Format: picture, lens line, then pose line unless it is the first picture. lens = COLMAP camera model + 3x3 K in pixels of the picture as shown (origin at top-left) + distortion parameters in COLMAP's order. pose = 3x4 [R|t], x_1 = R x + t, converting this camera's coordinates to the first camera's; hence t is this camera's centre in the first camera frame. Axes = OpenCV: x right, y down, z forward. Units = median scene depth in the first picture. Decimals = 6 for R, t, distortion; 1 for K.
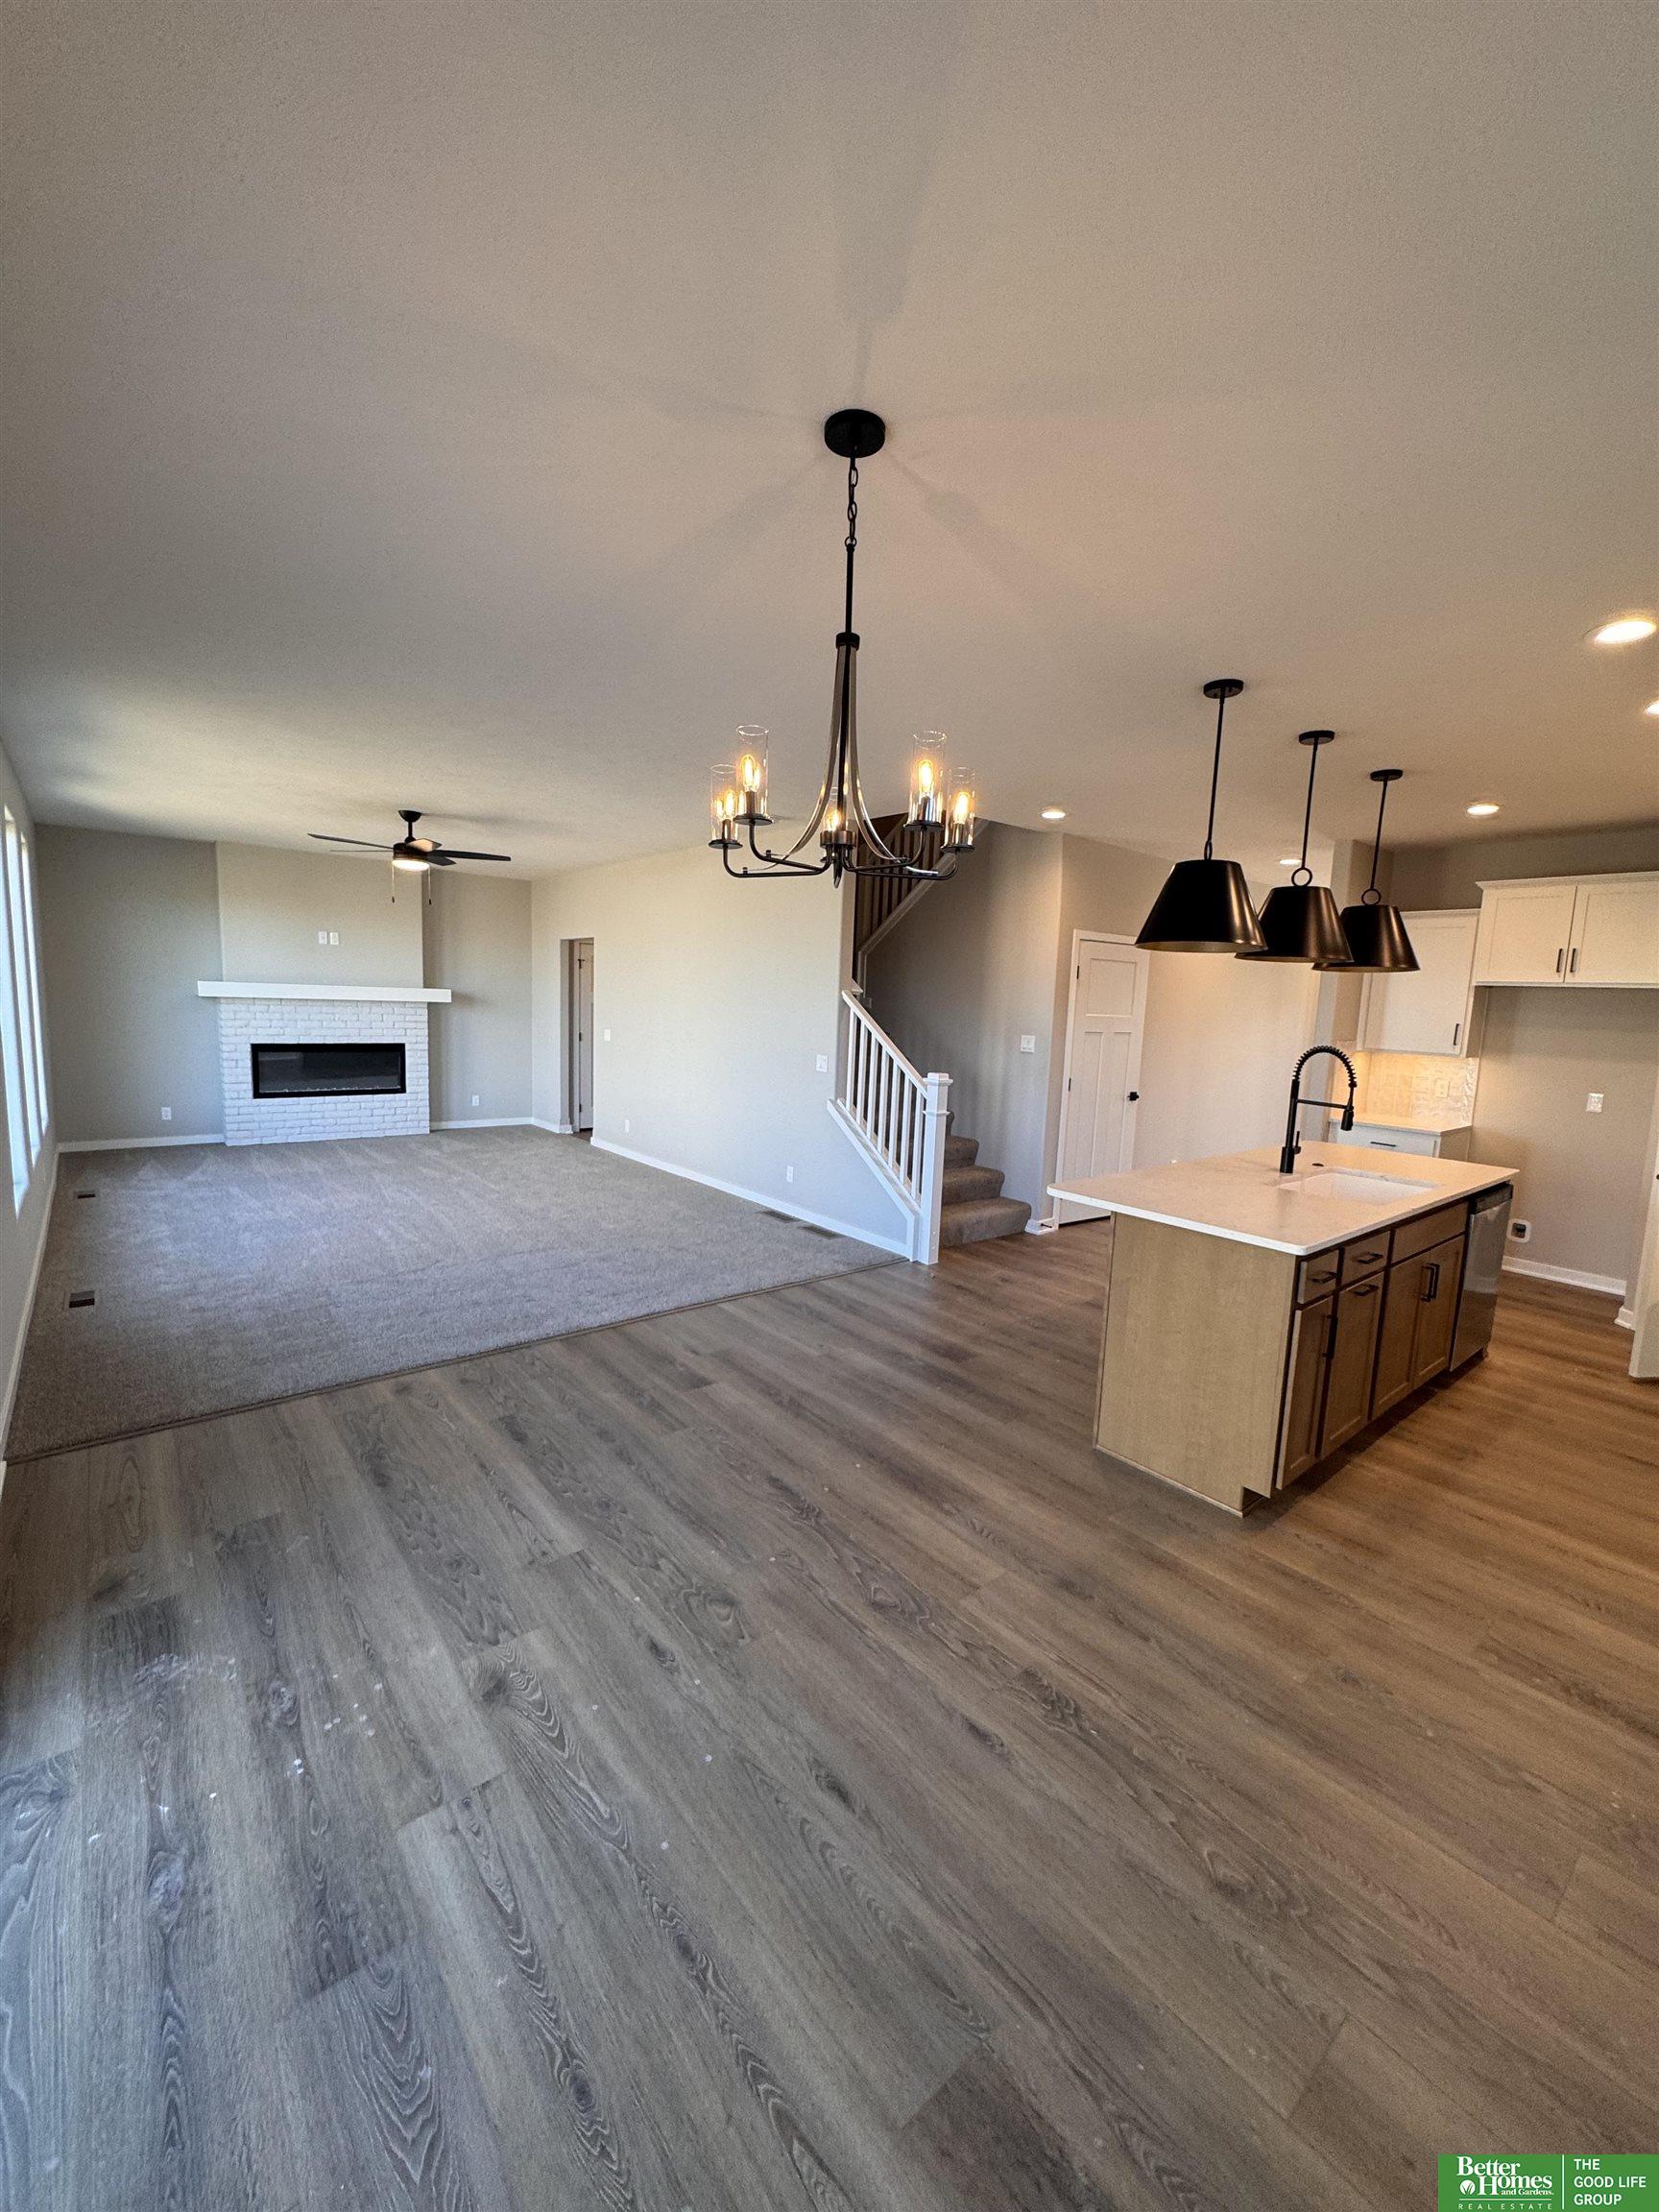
lens RADIAL K [[875.2, 0, 829.5], [0, 875.2, 1106.0], [0, 0, 1]] dist [-0.003323, -0.000086]
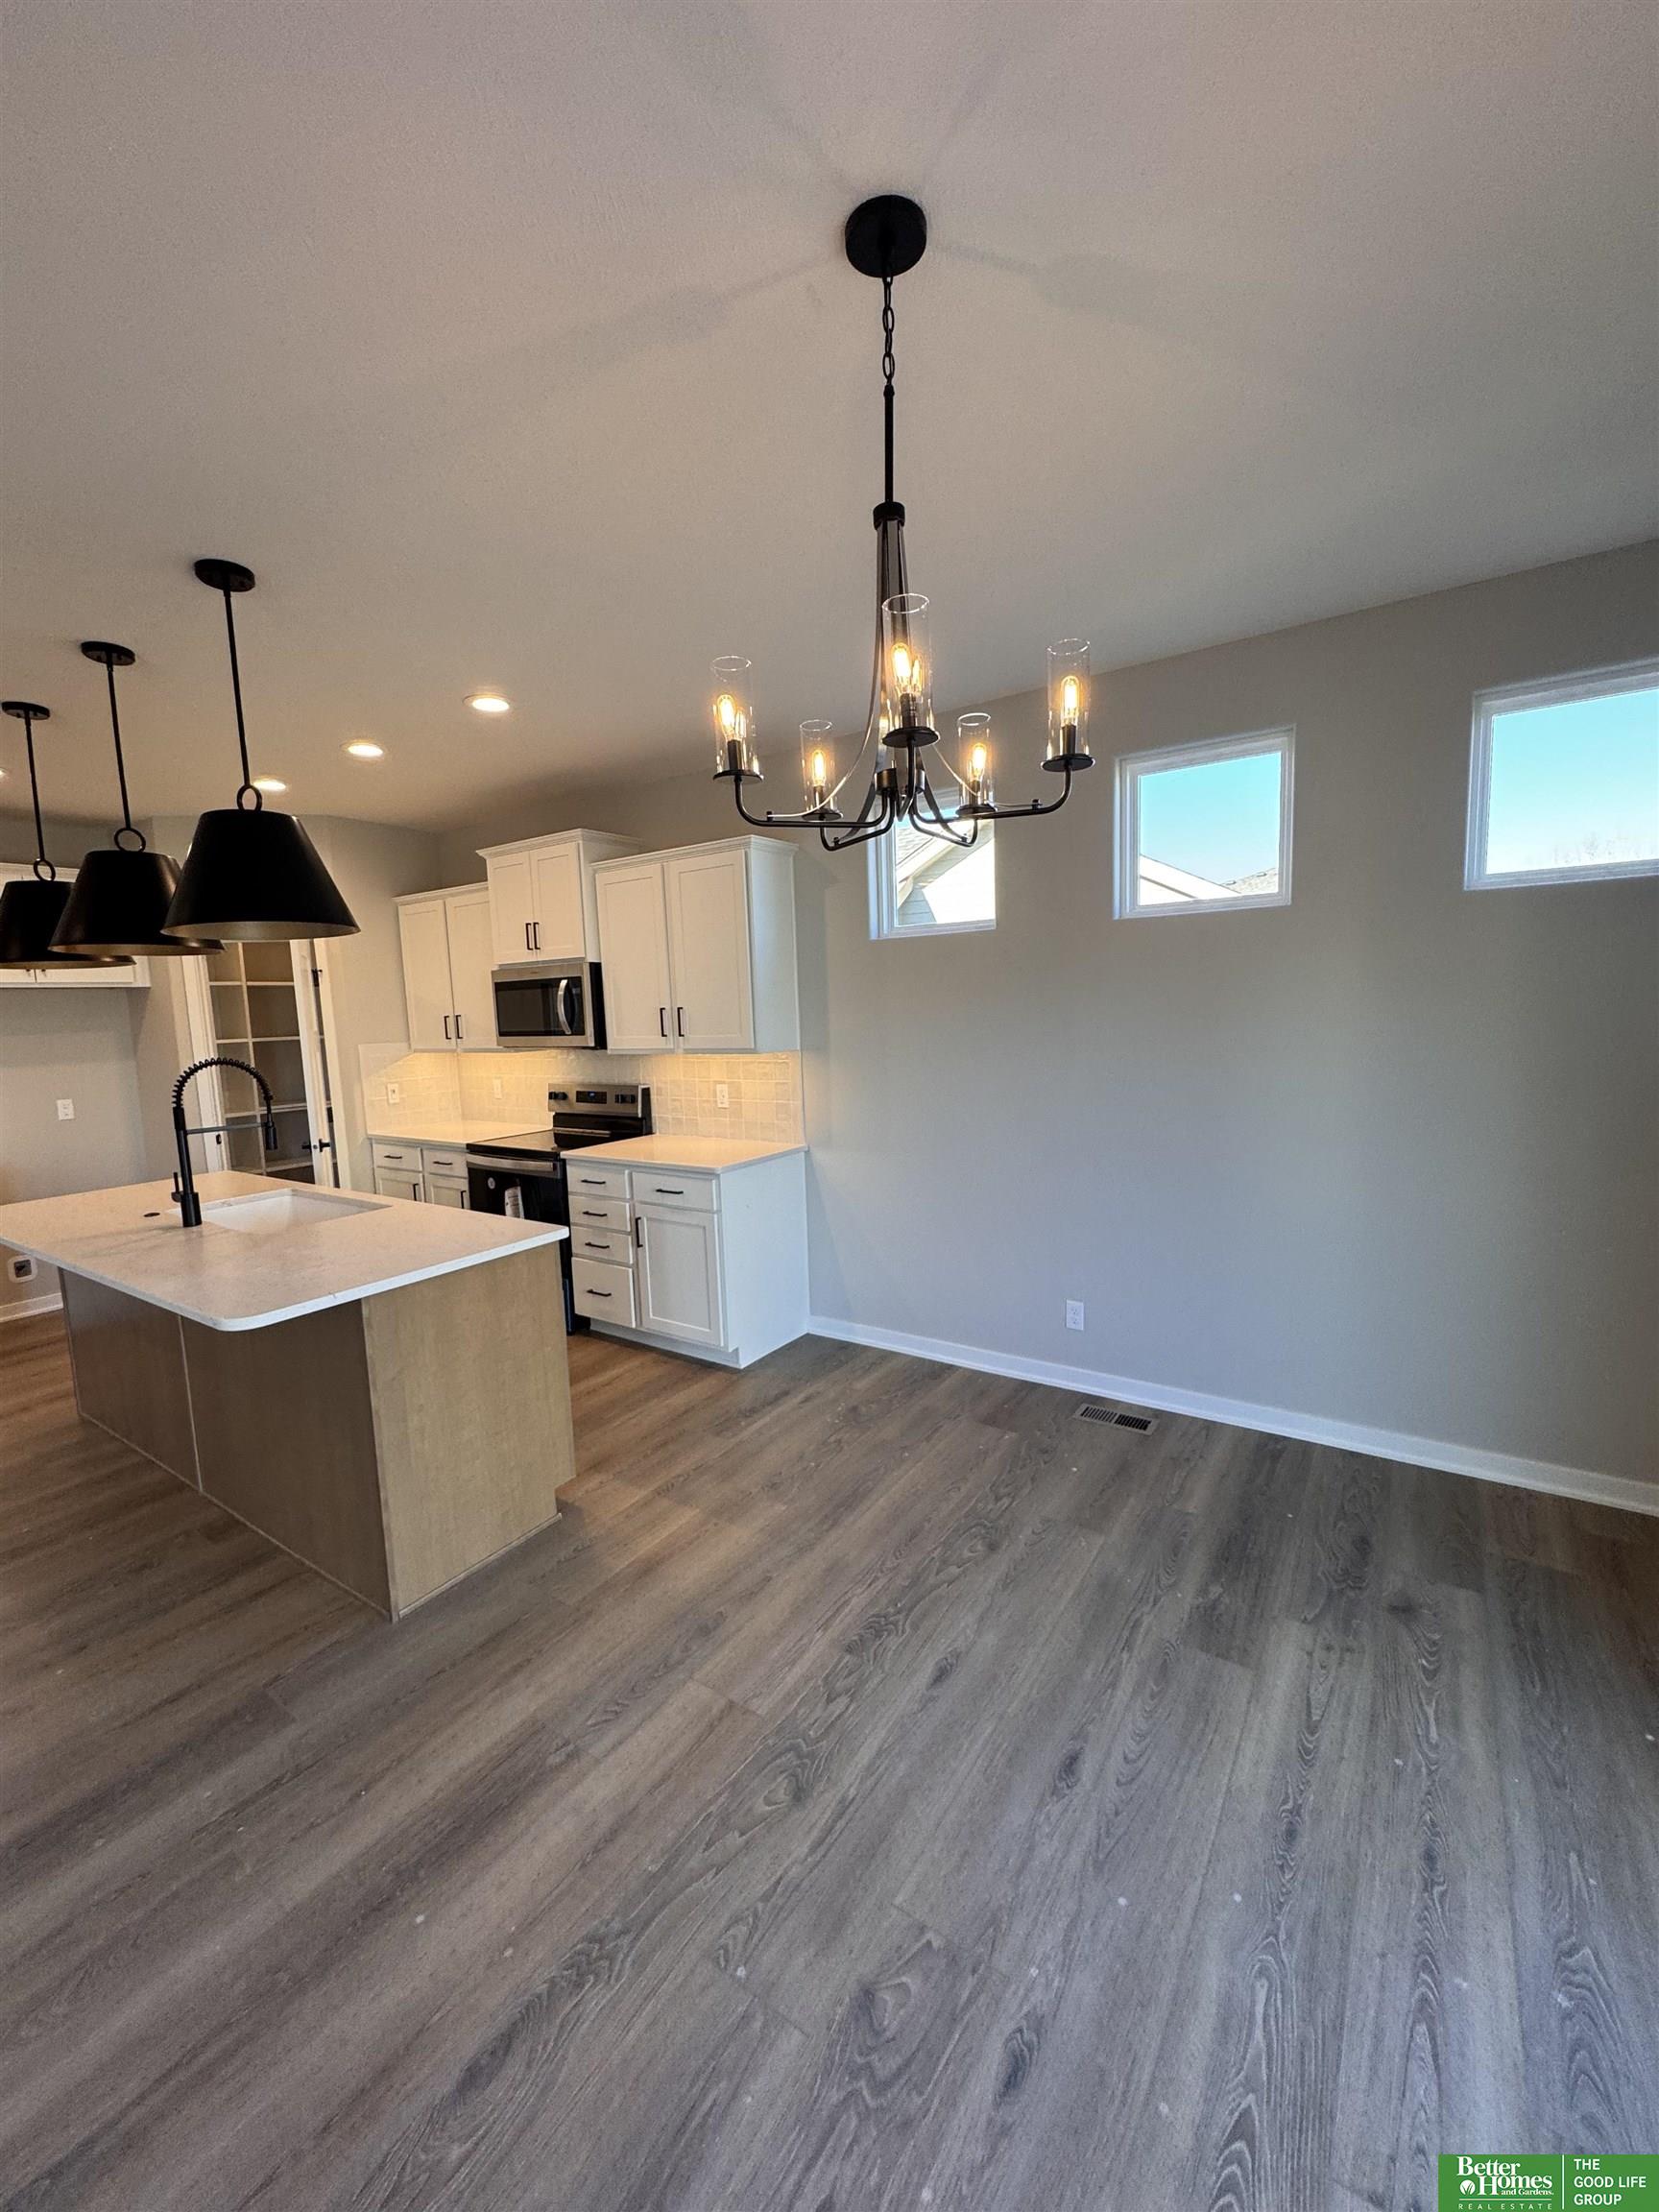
lens RADIAL K [[875.2, 0, 829.5], [0, 875.2, 1106.0], [0, 0, 1]] dist [-0.003323, -0.000086]
pose [[-0.277974, -0.139519, 0.950403, -0.737941], [0.145200, 0.971925, 0.185147, -0.183309], [-0.949551, 0.189465, -0.249911, 1.315468]]
